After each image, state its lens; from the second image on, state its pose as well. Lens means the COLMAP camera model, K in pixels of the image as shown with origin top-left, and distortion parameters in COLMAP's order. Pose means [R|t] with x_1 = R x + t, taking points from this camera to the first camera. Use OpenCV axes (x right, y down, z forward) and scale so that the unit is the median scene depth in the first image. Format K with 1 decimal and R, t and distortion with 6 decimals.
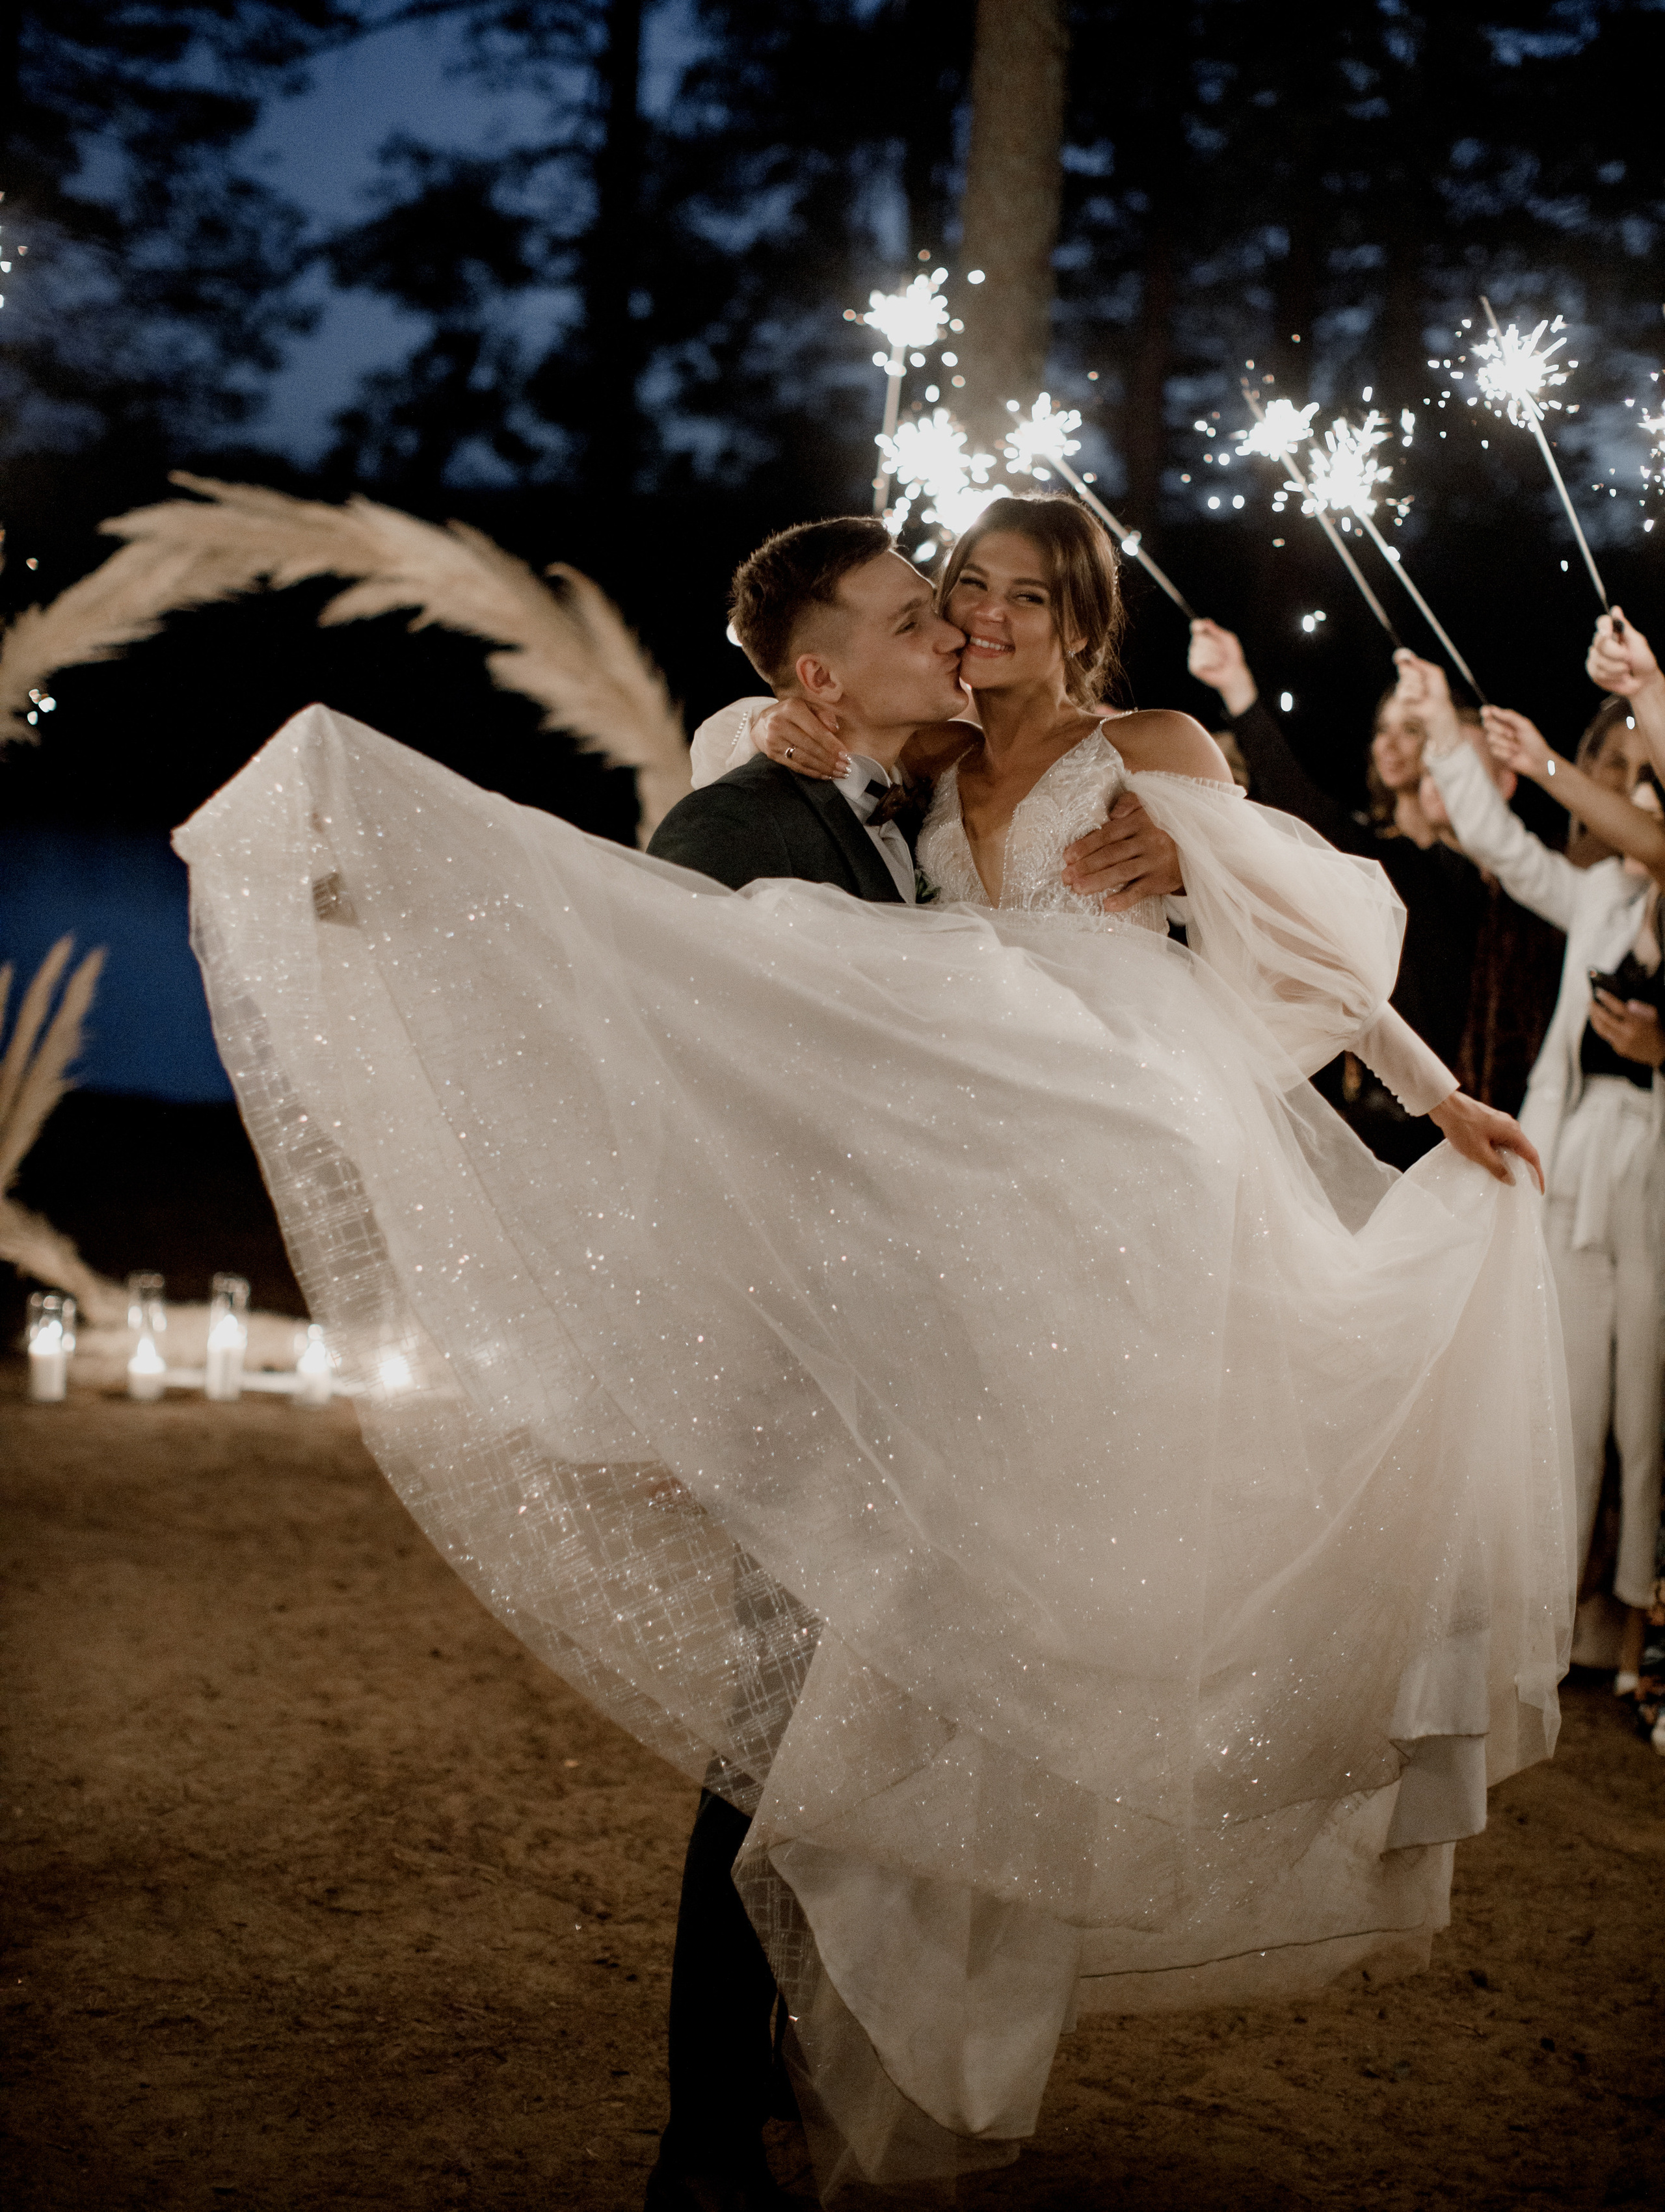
lens RADIAL K [[3697.4, 0, 830.0], [0, 3697.4, 1048.9], [0, 0, 1]] dist [-0.156114, 0.286511]
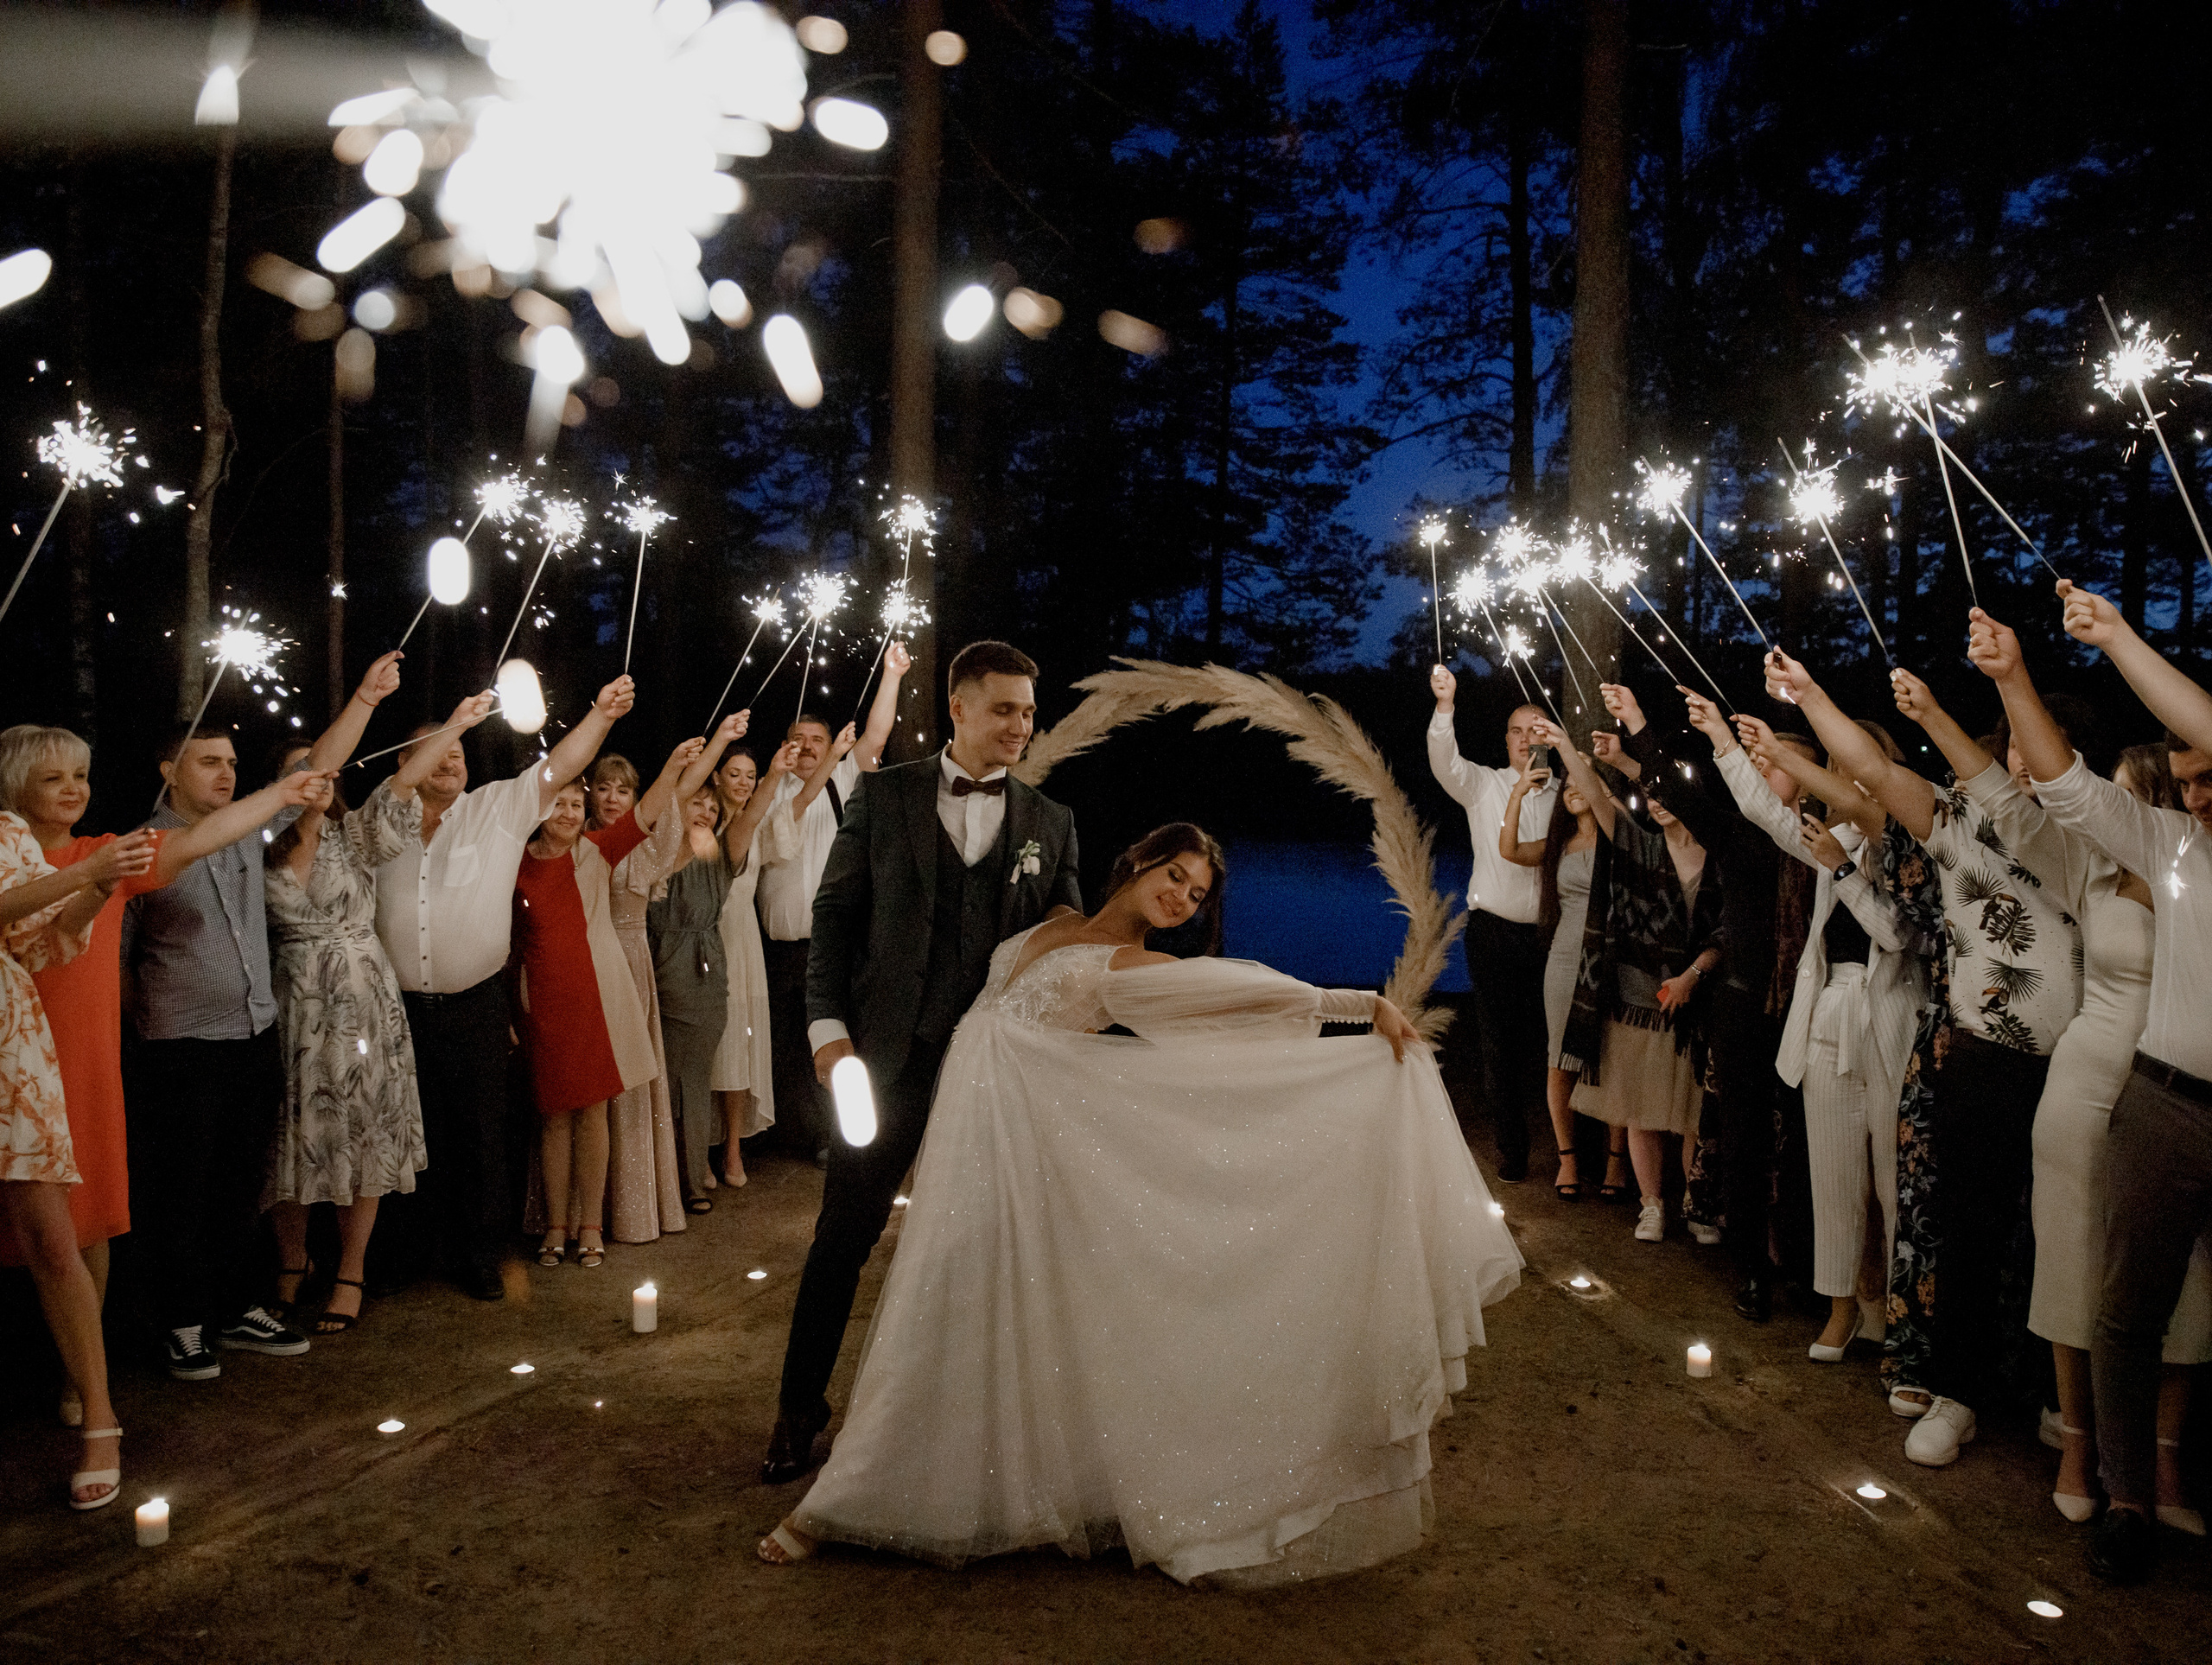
lens RADIAL K [[1767.4, 0, 1094.1], [0, 1767.4, 859.7], [0, 0, 1]] dist [-0.094672, 0.076771]
pose [[0.937856, -0.035493, -0.345204, 0.173723], [0.016859, 0.998241, -0.056833, -0.000030], [0.346614, 0.047481, 0.936805, 0.207144]]
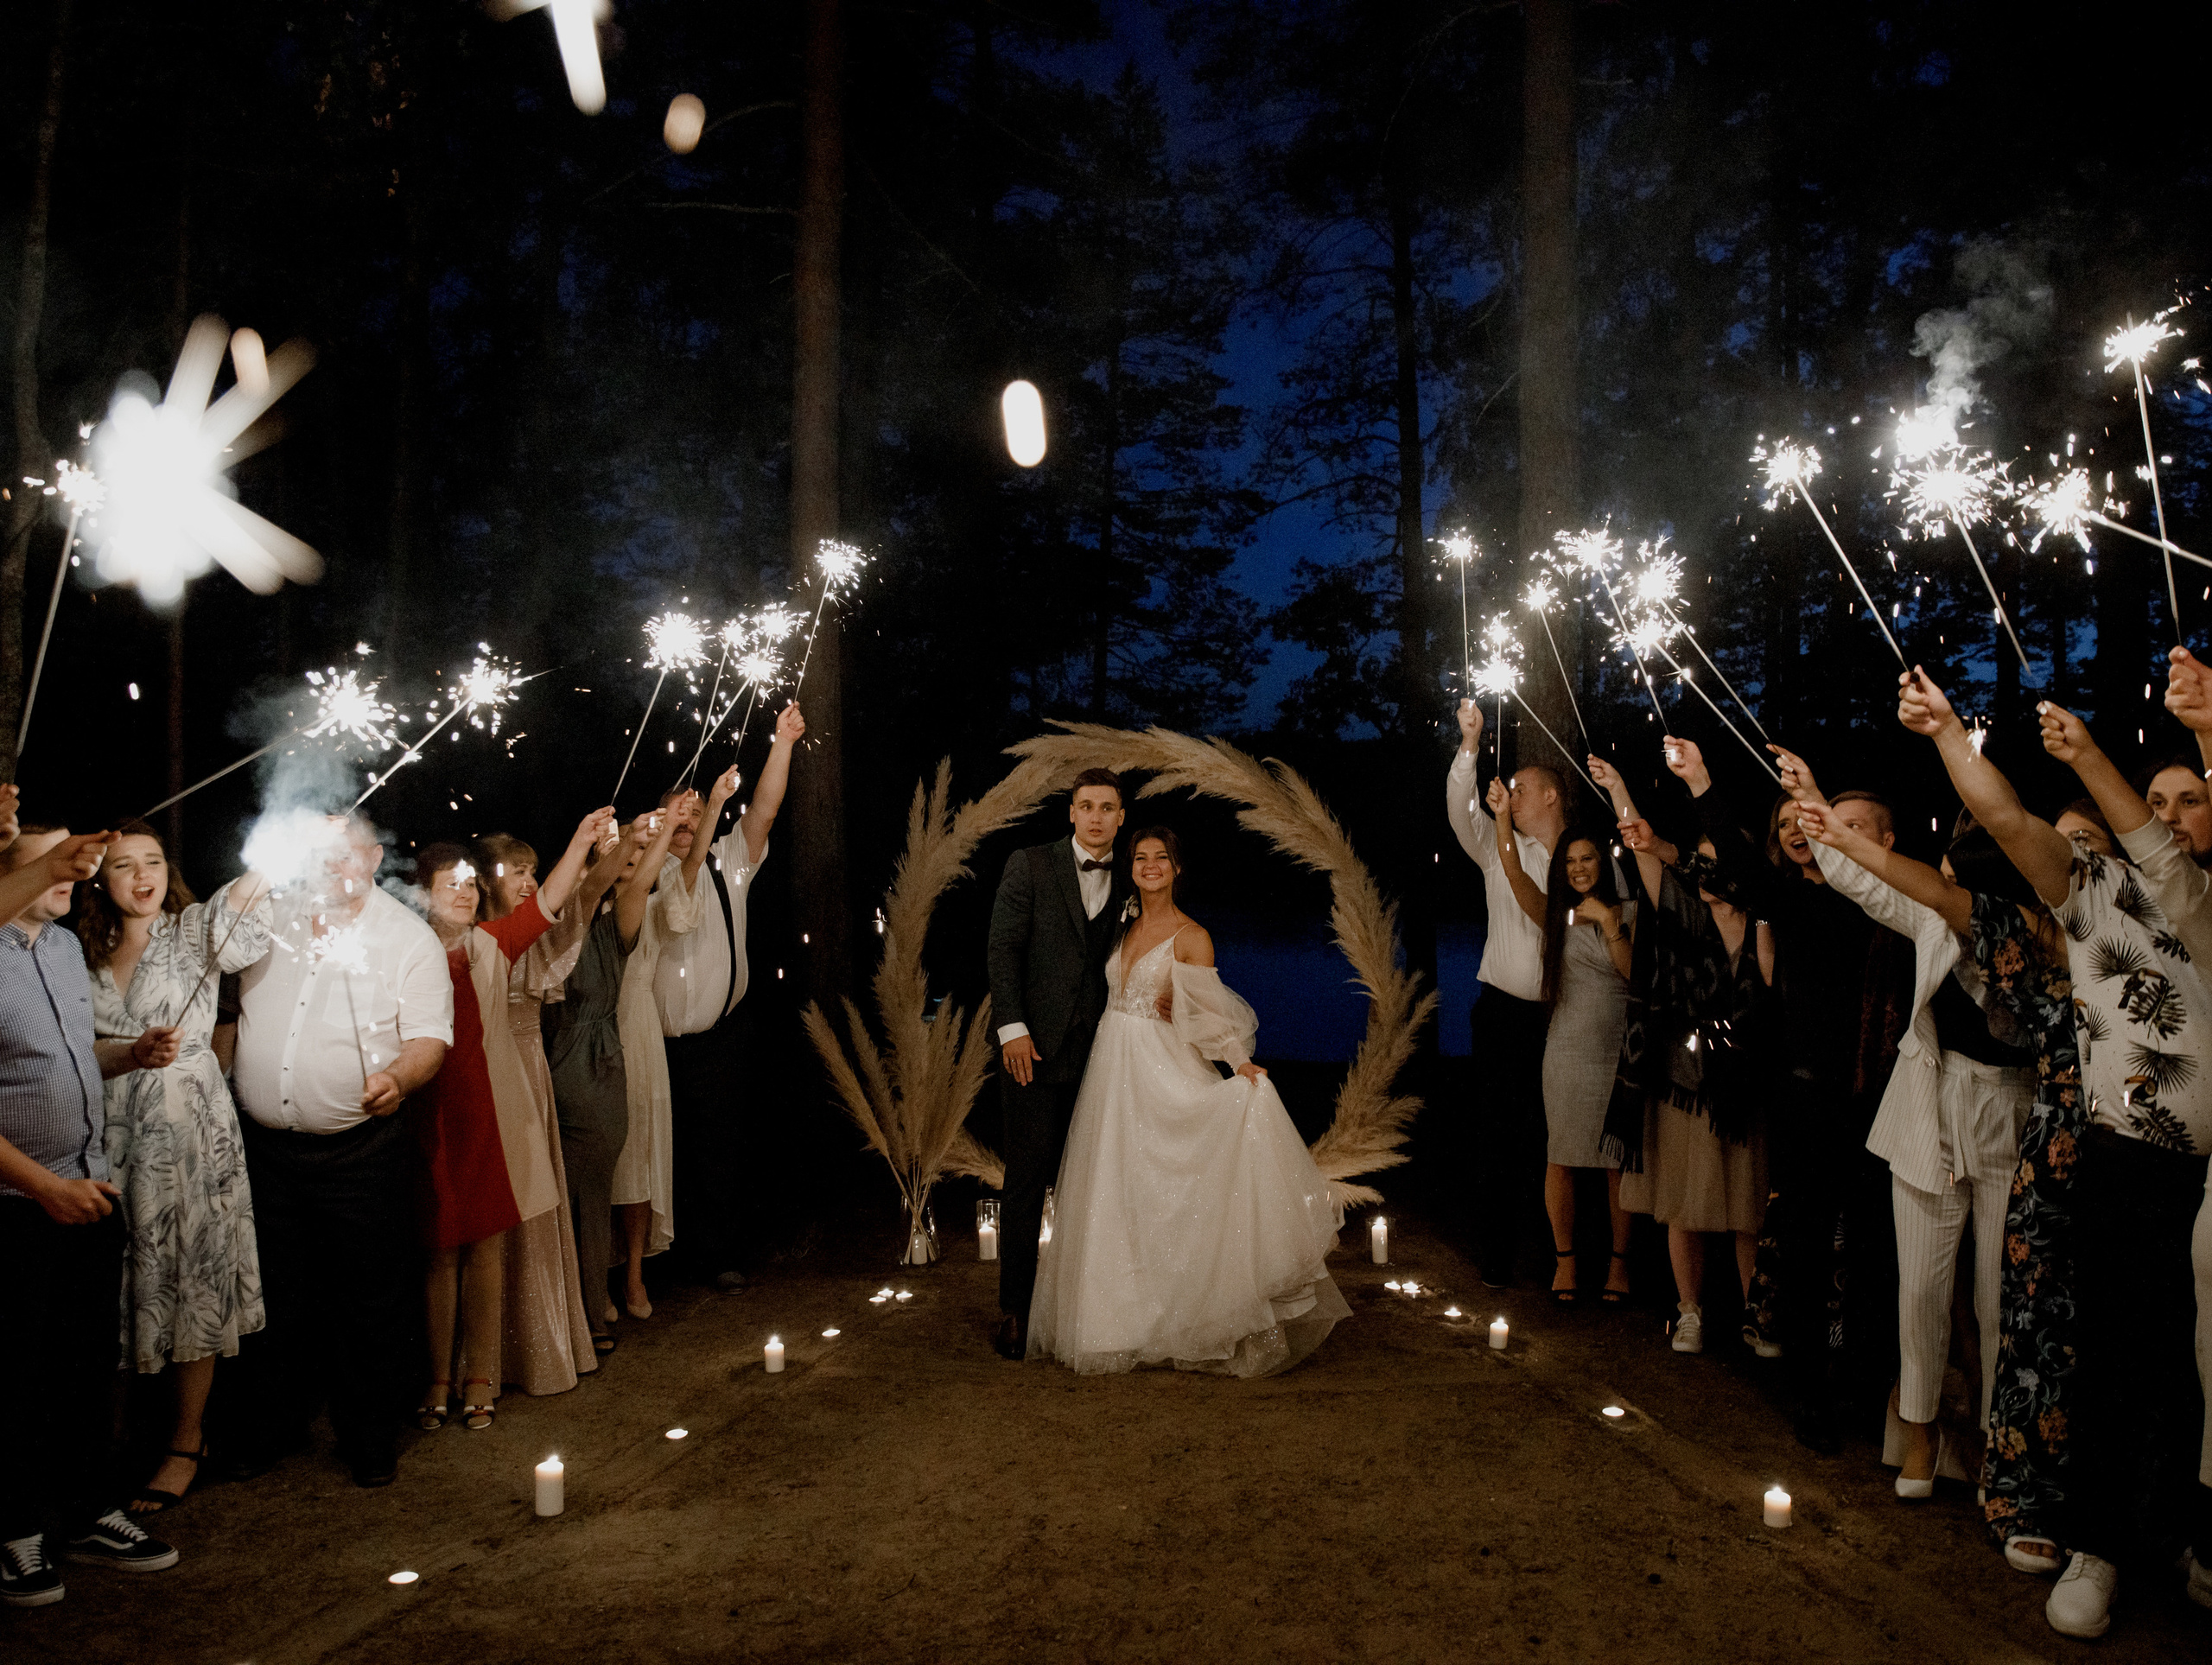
lens RADIAL K [[1767.4, 0, 1094.1], [0, 1767.4, 859.7], [0, 0, 1]] dist [-0.094672, 0.076771]
pose [[0.960755, -0.060255, -0.270773, 0.092652], [0.036085, 0.994977, -0.093376, -0.015749], [0.275040, 0.079941, 0.958104, 0.293900]]
